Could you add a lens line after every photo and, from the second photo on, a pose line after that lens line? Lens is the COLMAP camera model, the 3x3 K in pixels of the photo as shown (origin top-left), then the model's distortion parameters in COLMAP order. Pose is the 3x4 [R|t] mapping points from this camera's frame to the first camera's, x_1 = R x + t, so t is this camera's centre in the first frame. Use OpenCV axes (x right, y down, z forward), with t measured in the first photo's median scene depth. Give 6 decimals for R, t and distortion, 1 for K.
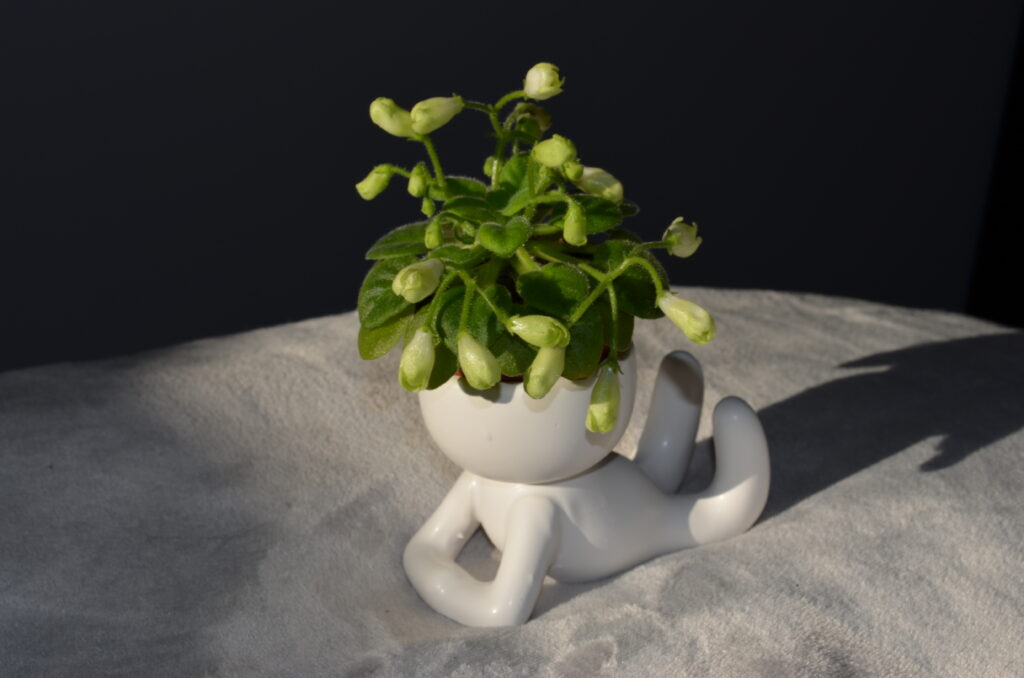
lens RADIAL K [[1763.6, 0, 507.5], [0, 1763.6, 338.9], [0, 0, 1]] dist [-0.058224, 0.000000]
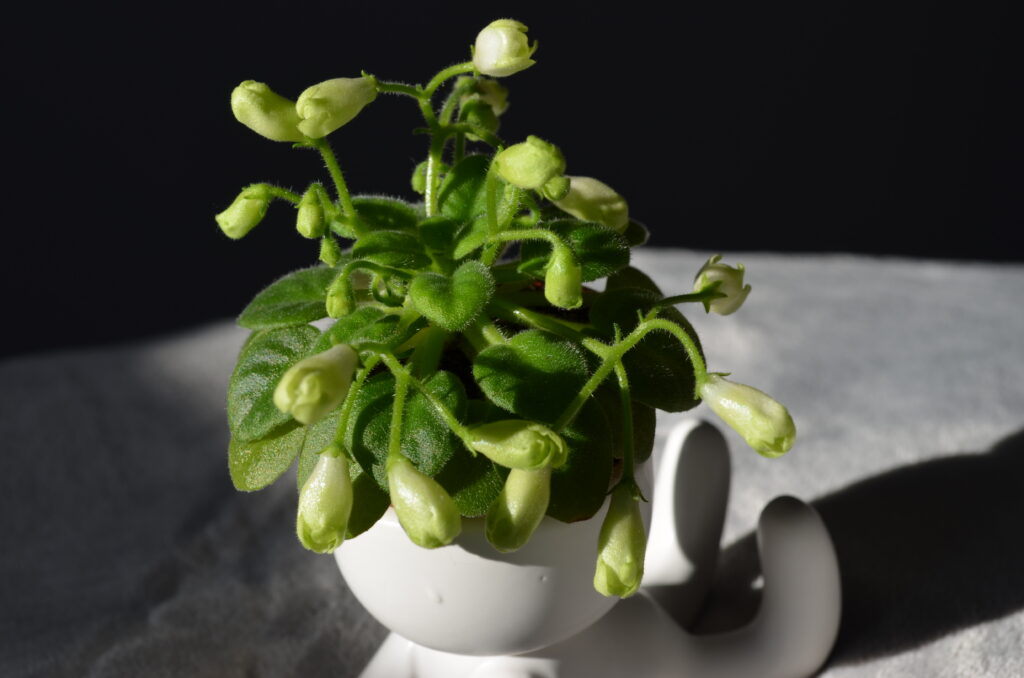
lens RADIAL K [[1763.6, 0, 511.8], [0, 1763.6, 340.8], [0, 0, 1]] dist [-0.058224, 0.000000]
pose [[0.997755, -0.039858, 0.053814, -0.014768], [0.037698, 0.998466, 0.040563, -0.066102], [-0.055348, -0.038444, 0.997727, 0.359526]]
